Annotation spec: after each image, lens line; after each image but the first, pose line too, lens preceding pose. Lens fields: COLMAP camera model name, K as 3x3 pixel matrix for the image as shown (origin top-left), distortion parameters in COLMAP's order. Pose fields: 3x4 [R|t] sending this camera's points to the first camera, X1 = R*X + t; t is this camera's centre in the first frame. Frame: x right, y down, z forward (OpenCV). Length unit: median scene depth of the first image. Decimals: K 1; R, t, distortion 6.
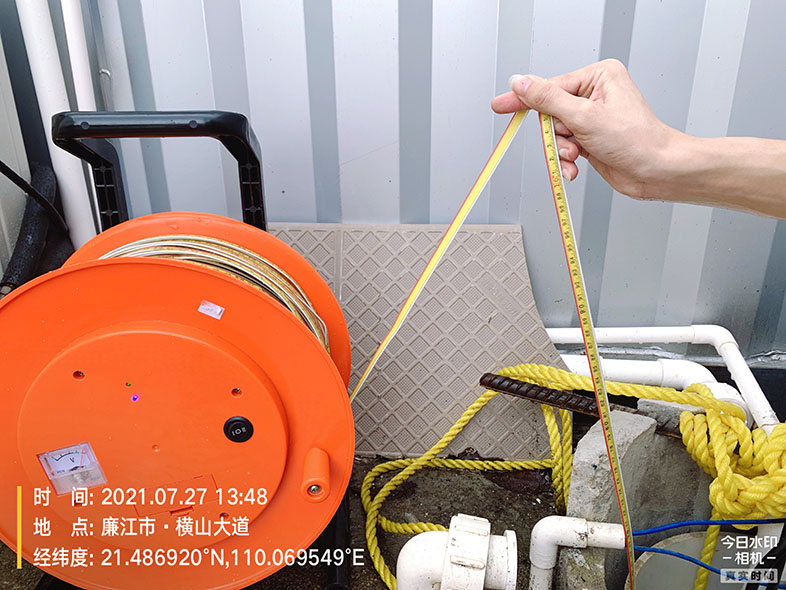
lens RADIAL K [[606.7, 0, 394.4], [0, 606.7, 283.5], [0, 0, 1]] dist [0.040133, -0.002204]
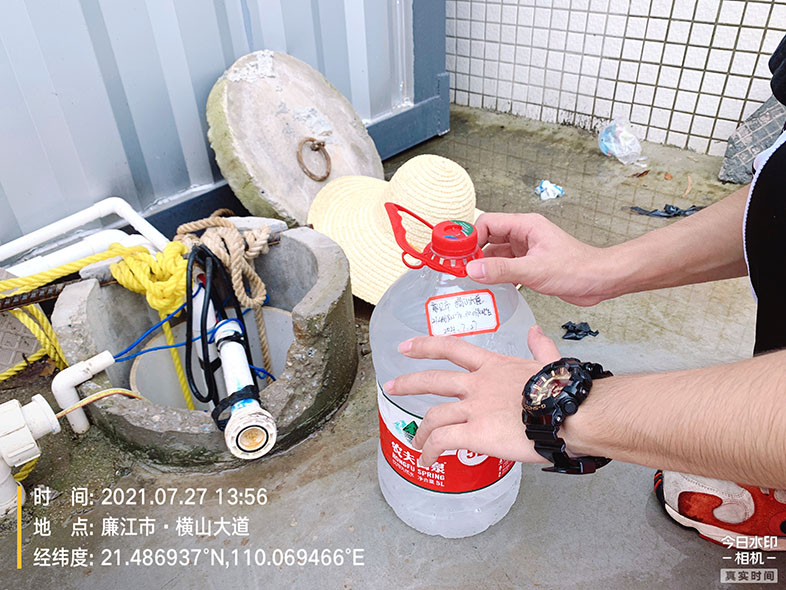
lens RADIAL K [[606.7, 0, 394.4], [0, 606.7, 283.5], [0, 0, 1]] dist [0.040133, -0.002204]
pose [[0.579047, -0.467398, 0.668015, -0.120583], [0.319075, 0.883917, 0.341881, -0.032334], [-0.750264, 0.015182, 0.660964, -0.427835]]
